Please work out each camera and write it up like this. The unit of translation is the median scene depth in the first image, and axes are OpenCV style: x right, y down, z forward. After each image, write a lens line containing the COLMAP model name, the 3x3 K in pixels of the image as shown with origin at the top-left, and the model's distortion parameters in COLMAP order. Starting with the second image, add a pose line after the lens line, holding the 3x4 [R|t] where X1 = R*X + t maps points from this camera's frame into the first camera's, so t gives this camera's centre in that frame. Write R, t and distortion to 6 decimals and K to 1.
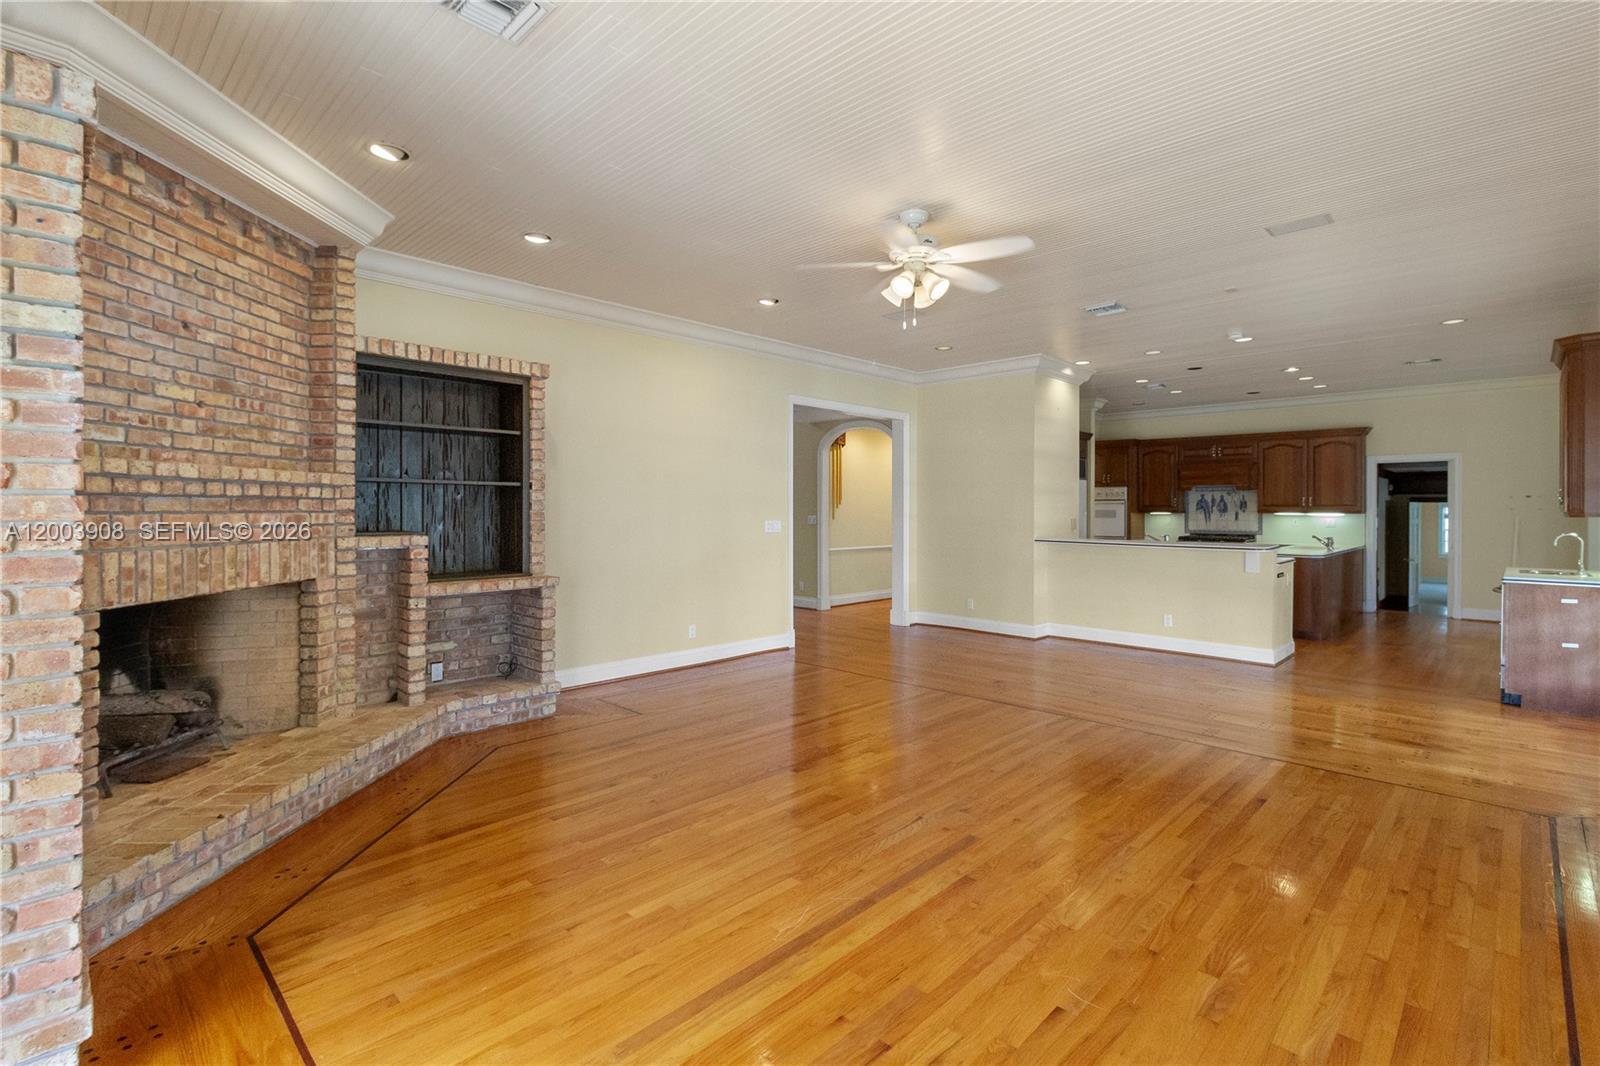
lens RADIAL K [[738.9, 0, 795.3], [0, 738.9, 510.9], [0, 0, 1]] dist [0.008349, 0.001351]
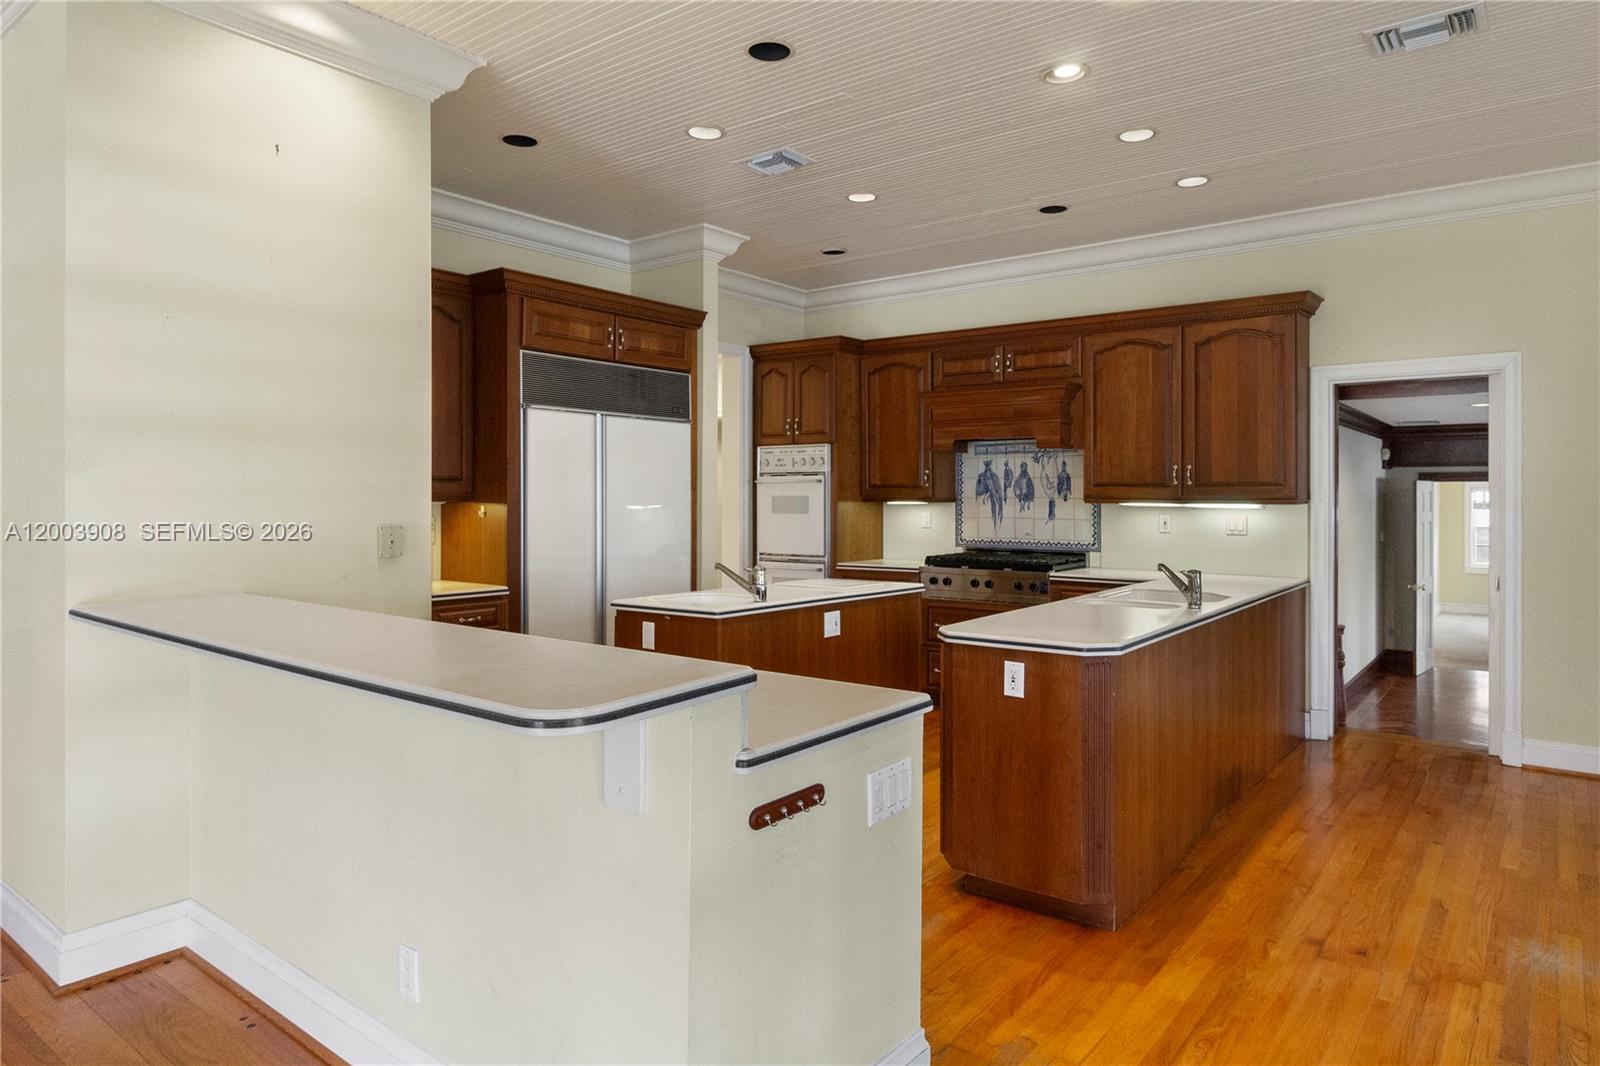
lens RADIAL K [[968.3, 0, 793.5], [0, 968.3, 505.7], [0, 0, 1]] dist [0.009769, 0.000536]
pose [[0.994160, -0.003138, 0.107871, 0.380219], [0.002258, 0.999963, 0.008276, -0.000356], [-0.107893, -0.007984, 0.994130, 0.441071]]
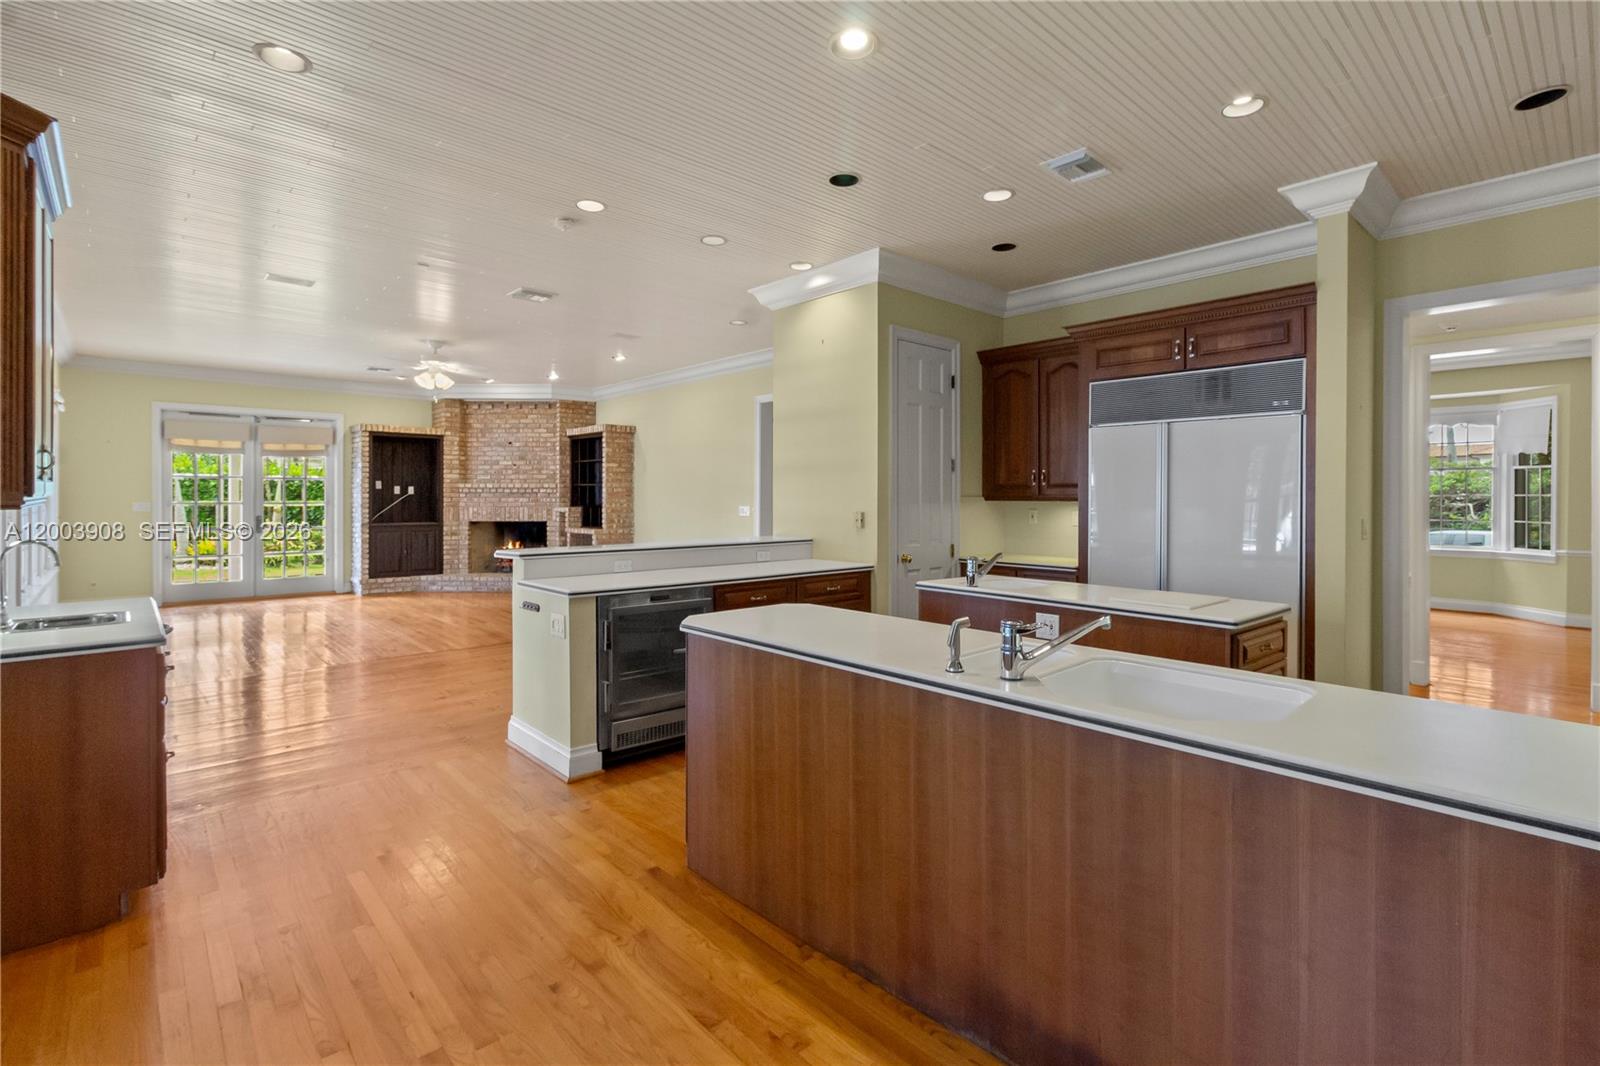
lens RADIAL K [[738.9, 0, 834.5], [0, 738.9, 502.0], [0, 0, 1]] dist [0.008349, 0.001351]
pose [[-0.034489, 0.004198, -0.999396, 0.704121], [-0.004949, 0.999978, 0.004371, 0.000275], [0.999393, 0.005097, -0.034467, 0.725968]]
